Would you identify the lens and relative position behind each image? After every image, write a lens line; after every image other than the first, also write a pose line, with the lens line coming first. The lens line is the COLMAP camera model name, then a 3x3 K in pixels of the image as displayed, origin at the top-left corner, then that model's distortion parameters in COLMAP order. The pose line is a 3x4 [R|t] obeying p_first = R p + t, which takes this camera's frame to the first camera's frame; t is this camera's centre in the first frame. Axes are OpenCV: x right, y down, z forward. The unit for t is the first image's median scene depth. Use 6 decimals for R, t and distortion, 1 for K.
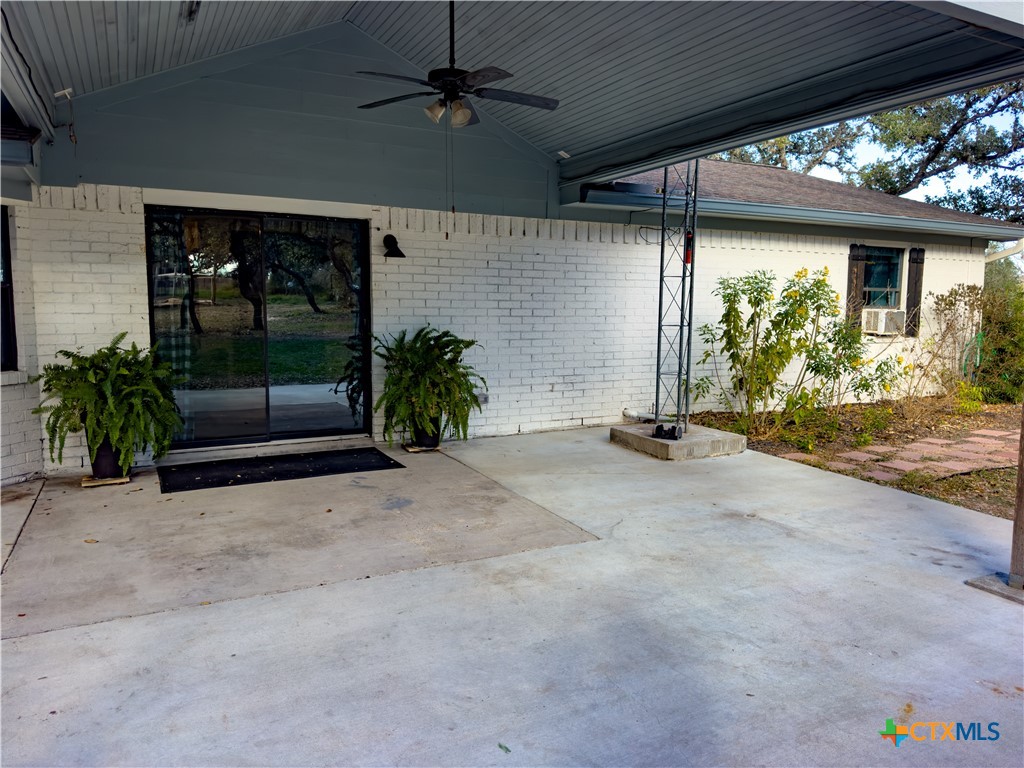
lens RADIAL K [[726.8, 0, 522.7], [0, 726.8, 386.5], [0, 0, 1]] dist [0.046159, -0.052764]
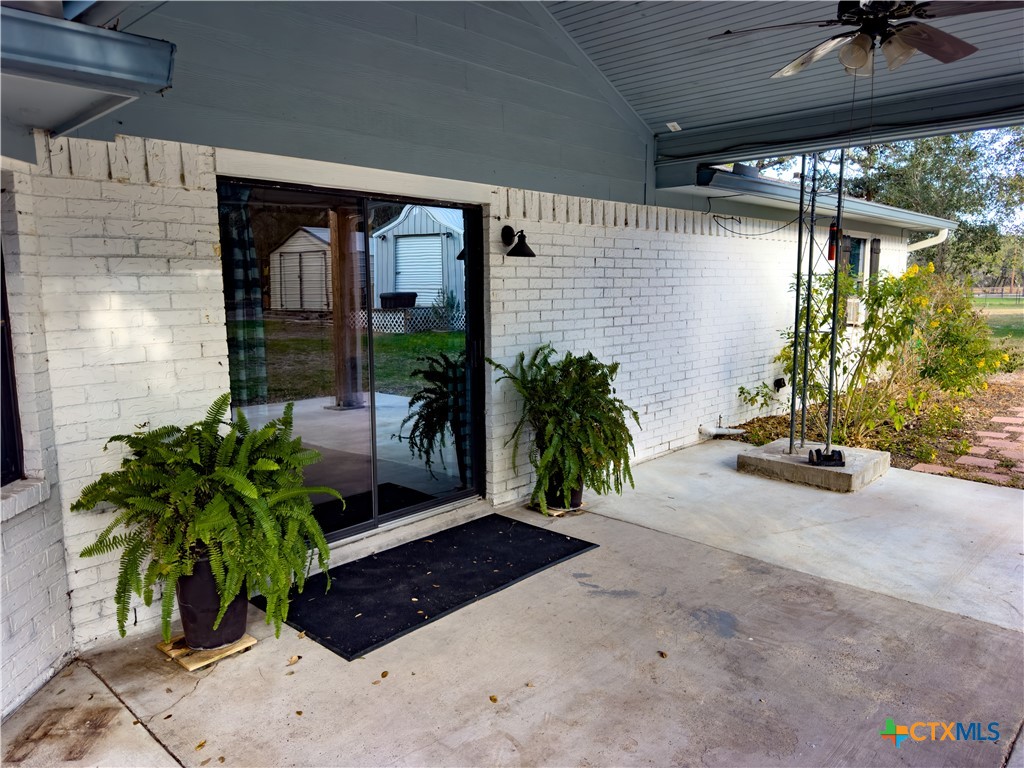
lens RADIAL K [[726.8, 0, 505.8], [0, 726.8, 380.1], [0, 0, 1]] dist [0.046159, -0.052764]
pose [[0.941031, -0.058598, 0.333207, -0.501296], [0.049507, 0.998135, 0.035714, -0.090312], [-0.334679, -0.017112, 0.942177, 0.351541]]
